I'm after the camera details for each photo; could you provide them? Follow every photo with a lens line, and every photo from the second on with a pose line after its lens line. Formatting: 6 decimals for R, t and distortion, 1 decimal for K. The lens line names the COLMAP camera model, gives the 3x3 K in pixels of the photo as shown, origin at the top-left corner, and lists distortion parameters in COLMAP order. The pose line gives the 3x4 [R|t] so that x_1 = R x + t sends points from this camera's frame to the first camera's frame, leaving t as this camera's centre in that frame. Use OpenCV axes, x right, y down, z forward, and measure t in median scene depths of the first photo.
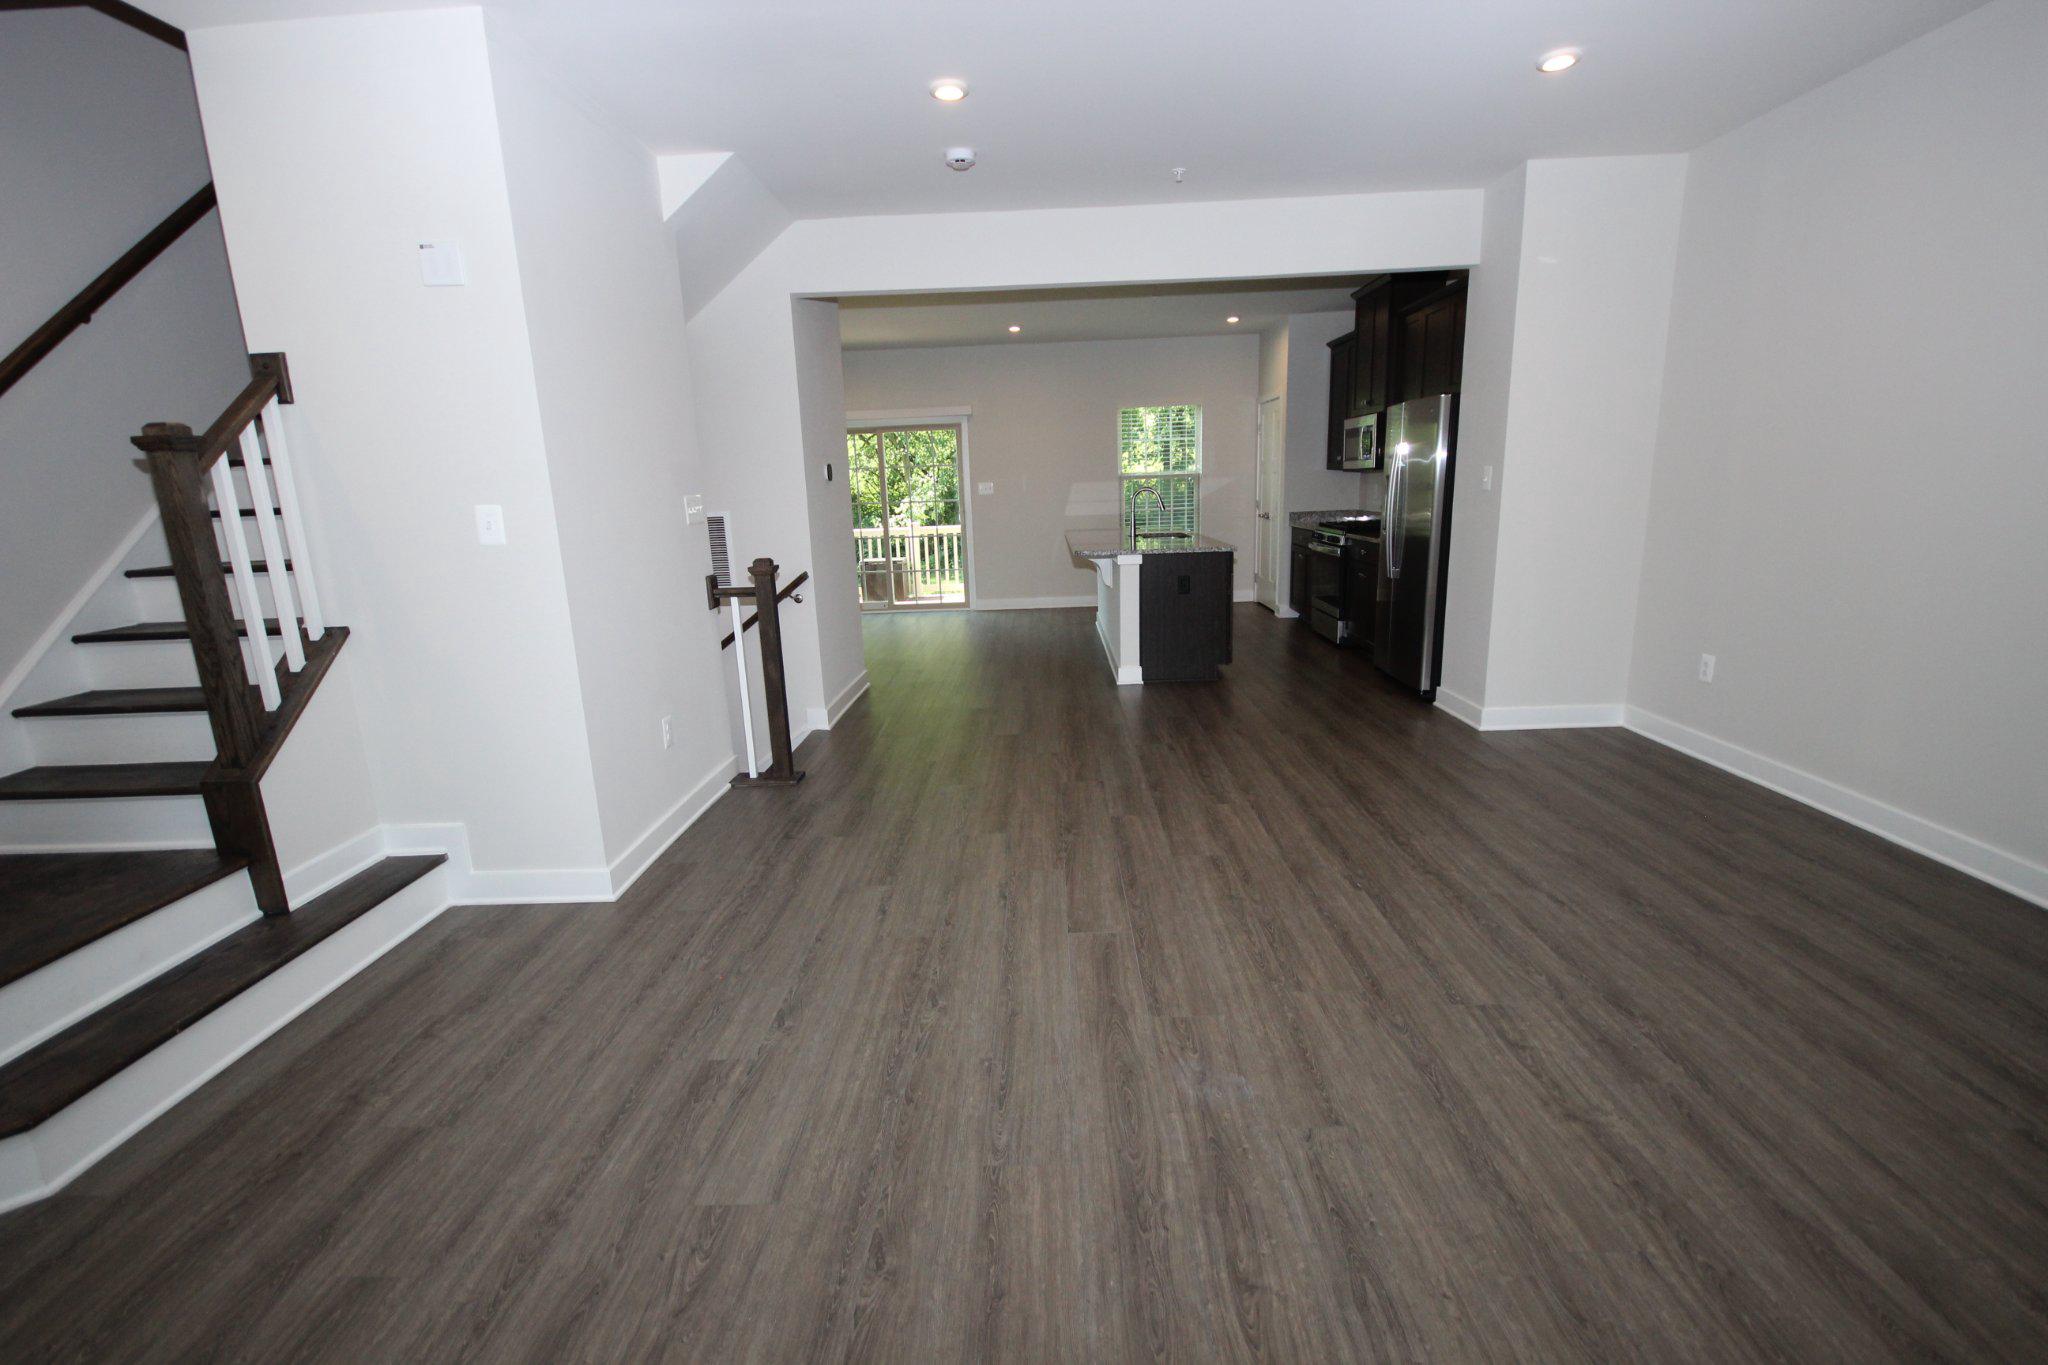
lens RADIAL K [[943.6, 0, 1055.5], [0, 943.6, 702.8], [0, 0, 1]] dist [-0.002368, 0.000046]
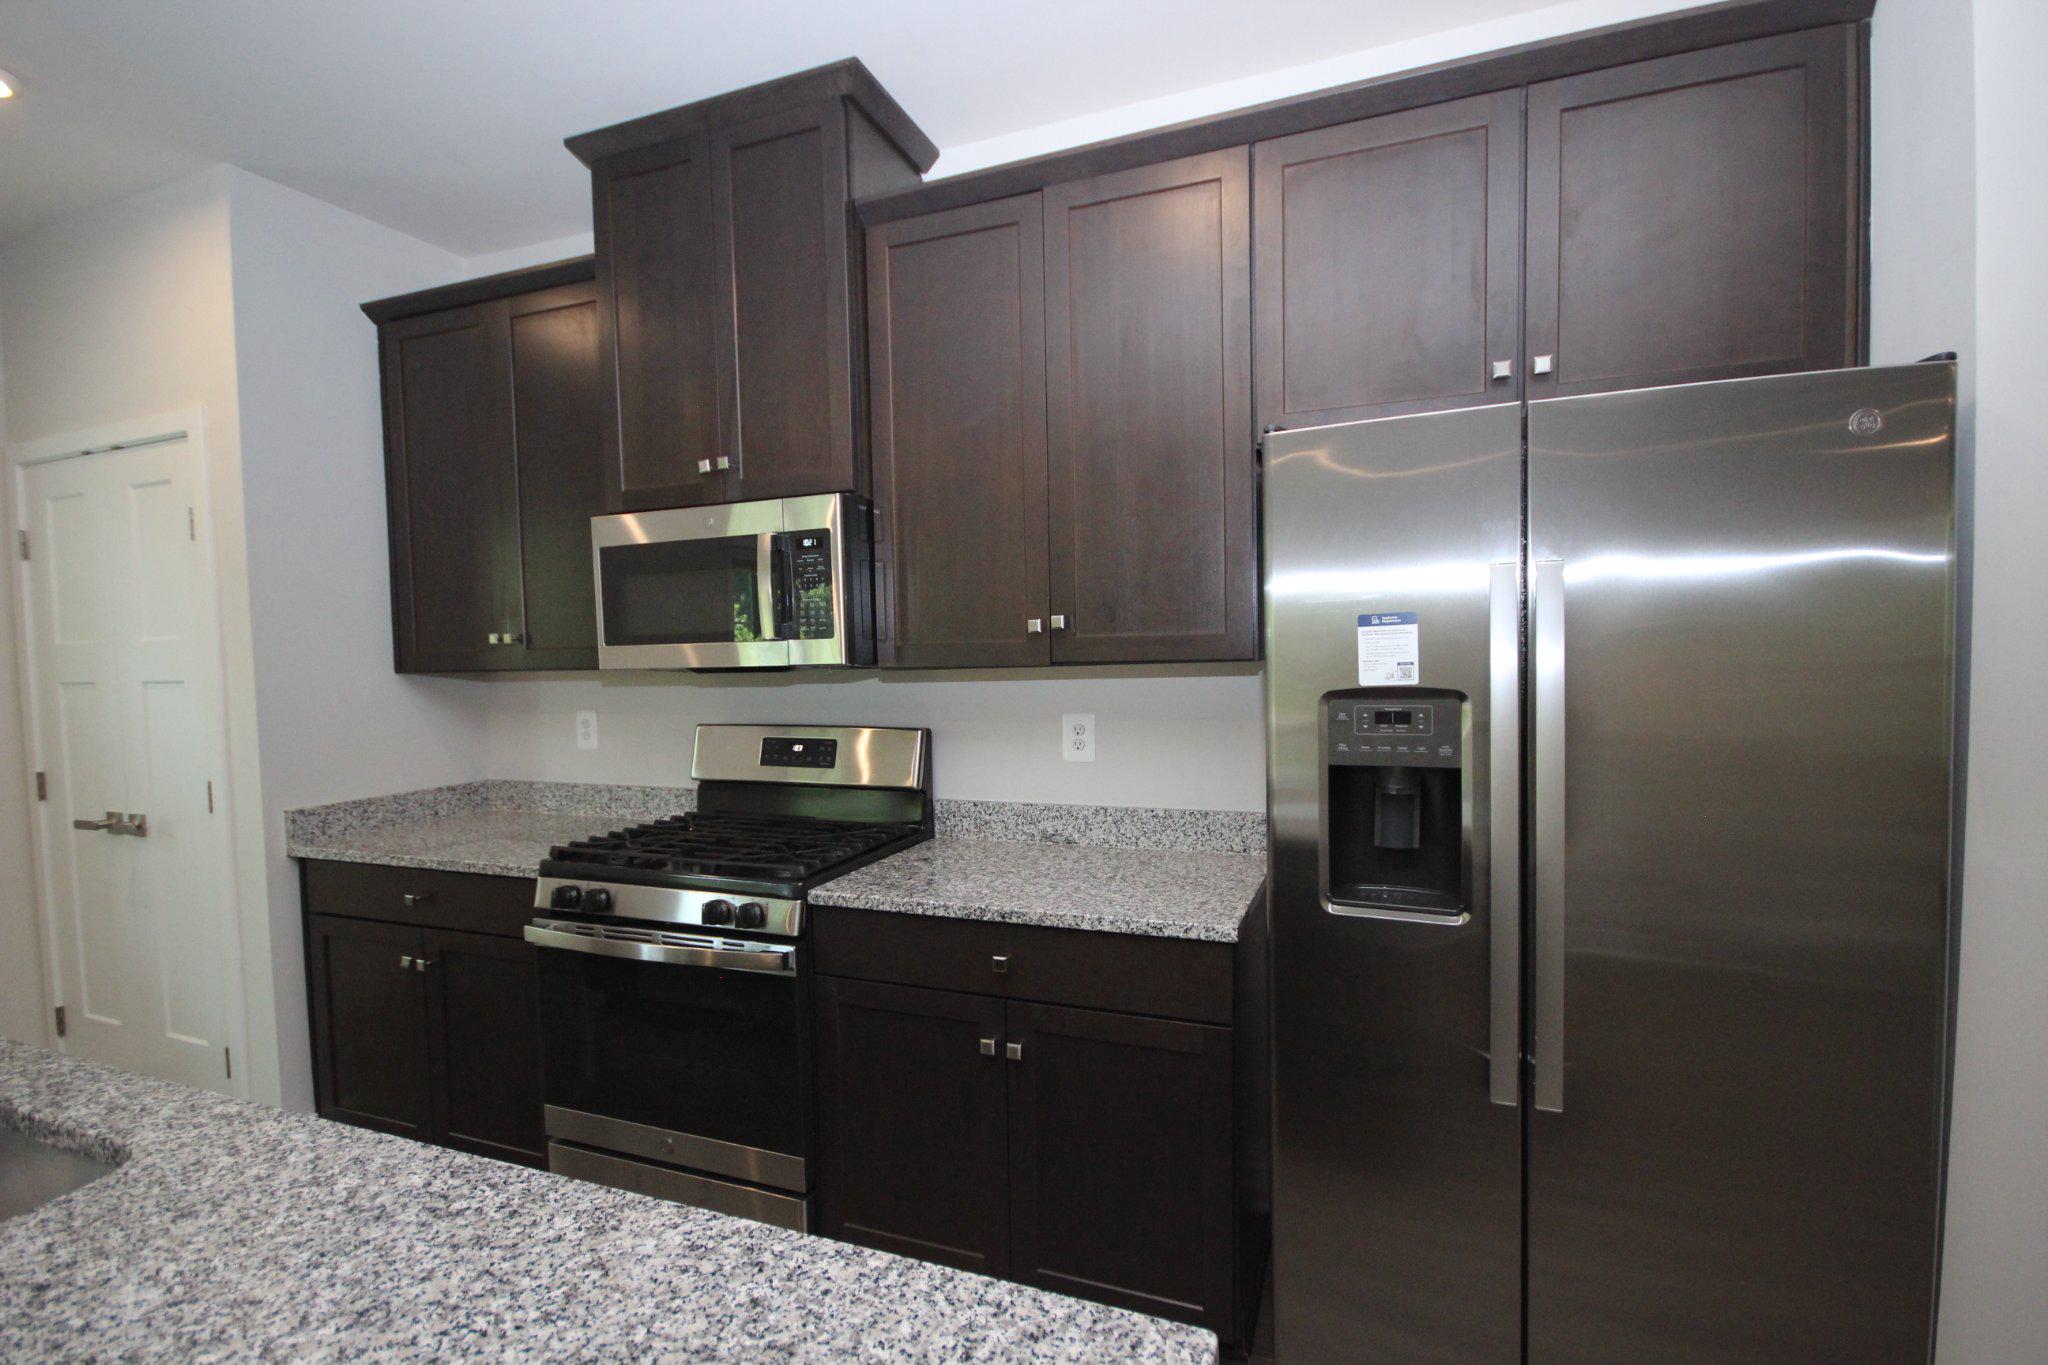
lens RADIAL K [[946.3, 0, 1023.7], [0, 946.3, 699.8], [0, 0, 1]] dist [-0.000939, -0.000715]
pose [[0.371736, -0.020546, 0.928111, 0.053064], [0.222152, 0.972676, -0.067446, -0.150206], [-0.901366, 0.231254, 0.366143, 0.616356]]
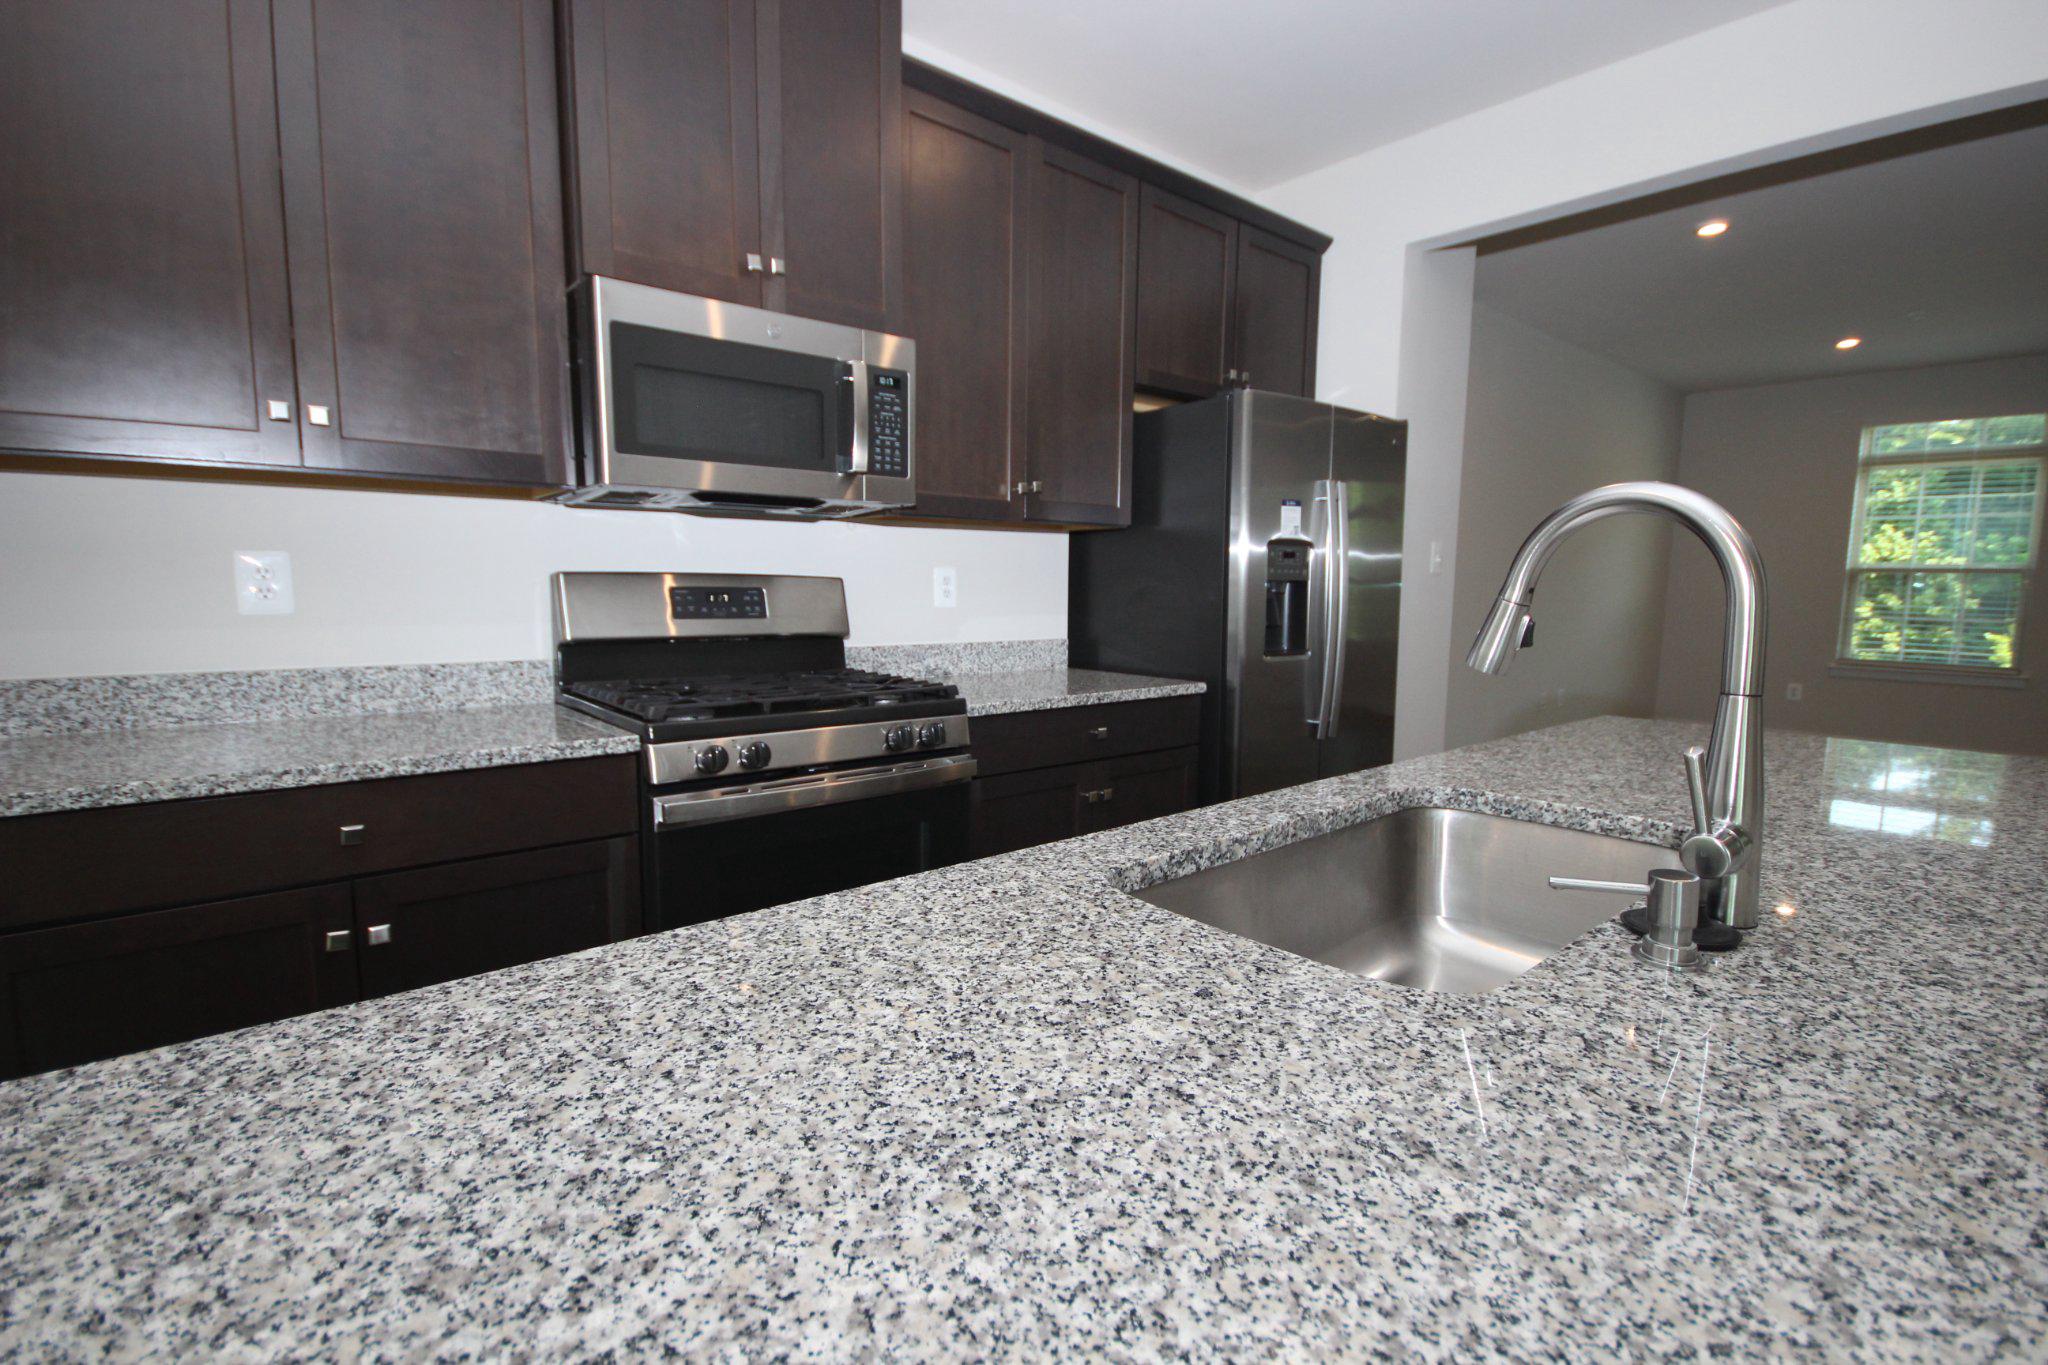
lens RADIAL K [[946.3, 0, 1023.7], [0, 946.3, 699.8], [0, 0, 1]] dist [-0.000939, -0.000715]
pose [[-0.641812, -0.066103, 0.764008, 0.041099], [0.188965, 0.951925, 0.241104, -0.188964], [-0.743216, 0.299114, -0.598465, 0.875751]]
